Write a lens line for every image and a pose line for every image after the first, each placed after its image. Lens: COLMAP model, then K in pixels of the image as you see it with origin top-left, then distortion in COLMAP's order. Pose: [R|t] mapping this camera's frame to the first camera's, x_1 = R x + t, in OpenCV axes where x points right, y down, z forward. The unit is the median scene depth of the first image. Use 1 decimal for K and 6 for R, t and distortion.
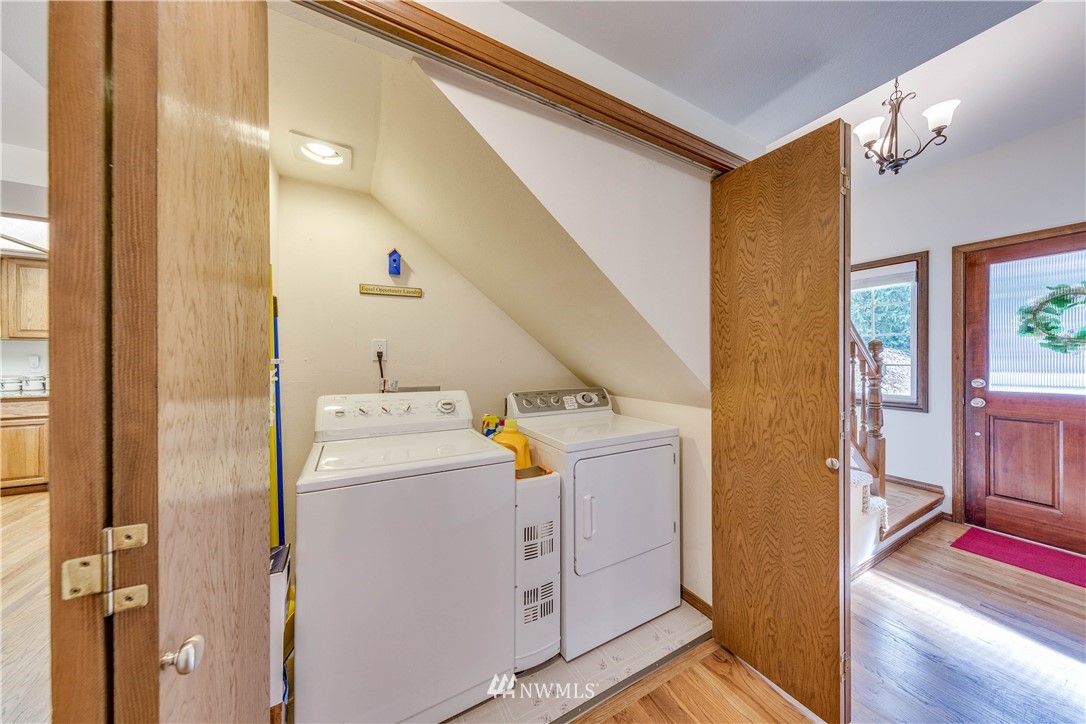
lens RADIAL K [[345.0, 0, 546.5], [0, 345.0, 359.3], [0, 0, 1]] dist [0.002392, -0.000199]
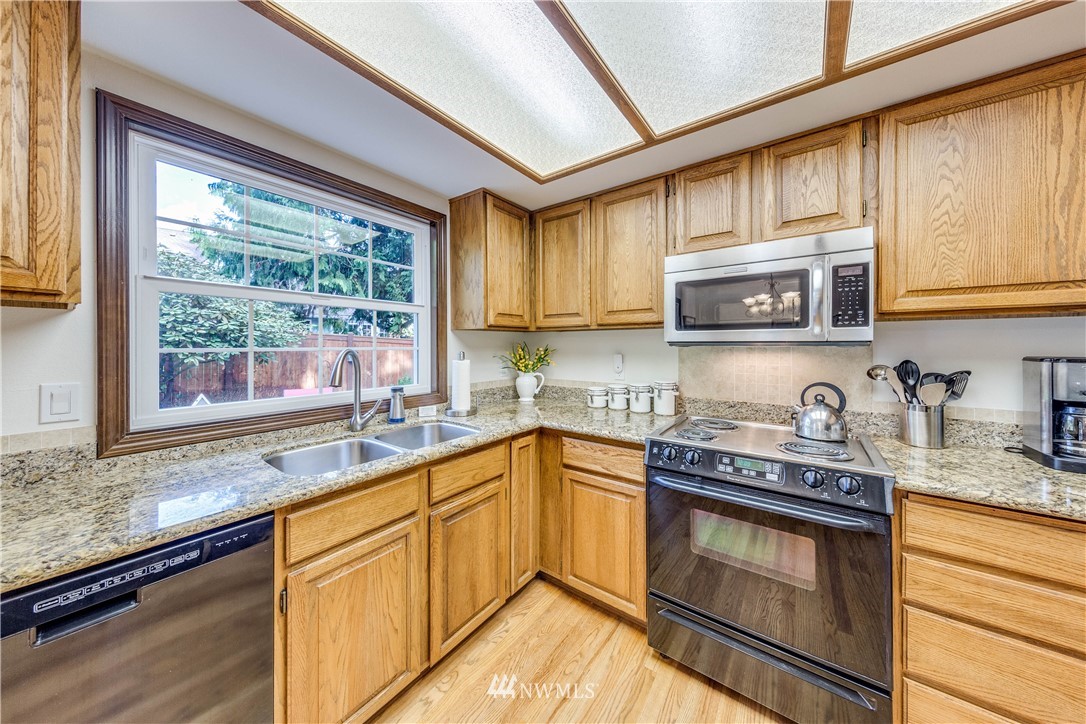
lens RADIAL K [[345.0, 0, 553.8], [0, 345.0, 345.3], [0, 0, 1]] dist [0.002392, -0.000199]
pose [[0.433062, -0.002028, -0.901362, -1.027786], [-0.001245, 0.999995, -0.002848, -0.025048], [0.901363, 0.002356, 0.433057, 0.663080]]
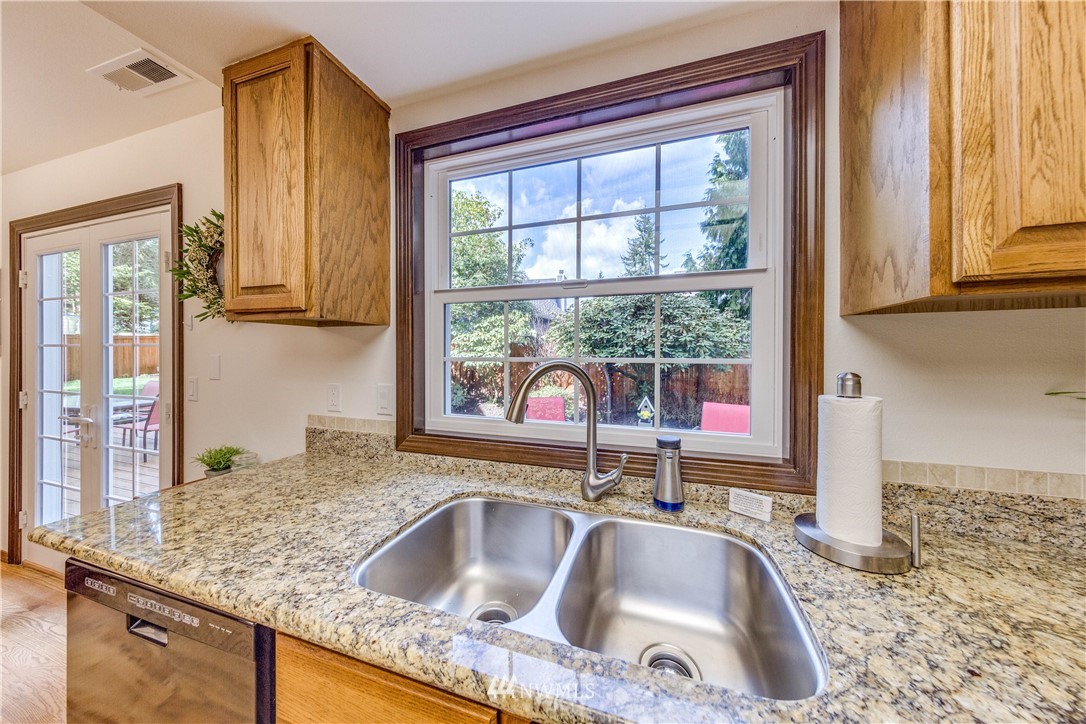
lens RADIAL K [[345.0, 0, 545.9], [0, 345.0, 355.2], [0, 0, 1]] dist [0.002392, -0.000199]
pose [[-0.726408, -0.002851, -0.687258, -1.360894], [-0.005700, 0.999982, 0.001877, -0.025360], [0.687240, 0.005281, -0.726411, 0.805674]]
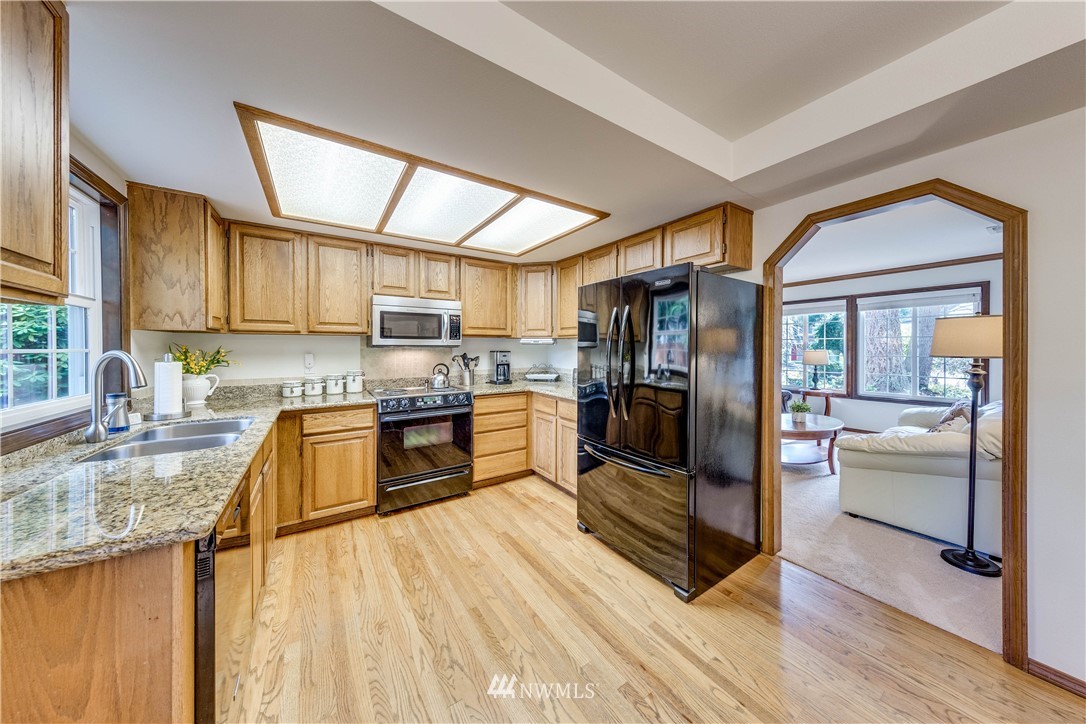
lens RADIAL K [[345.0, 0, 549.4], [0, 345.0, 350.6], [0, 0, 1]] dist [0.002392, -0.000199]
pose [[0.995889, -0.000886, 0.090577, -1.055223], [0.000082, 0.999961, 0.008884, -0.025461], [-0.090582, -0.008840, 0.995850, 0.134182]]
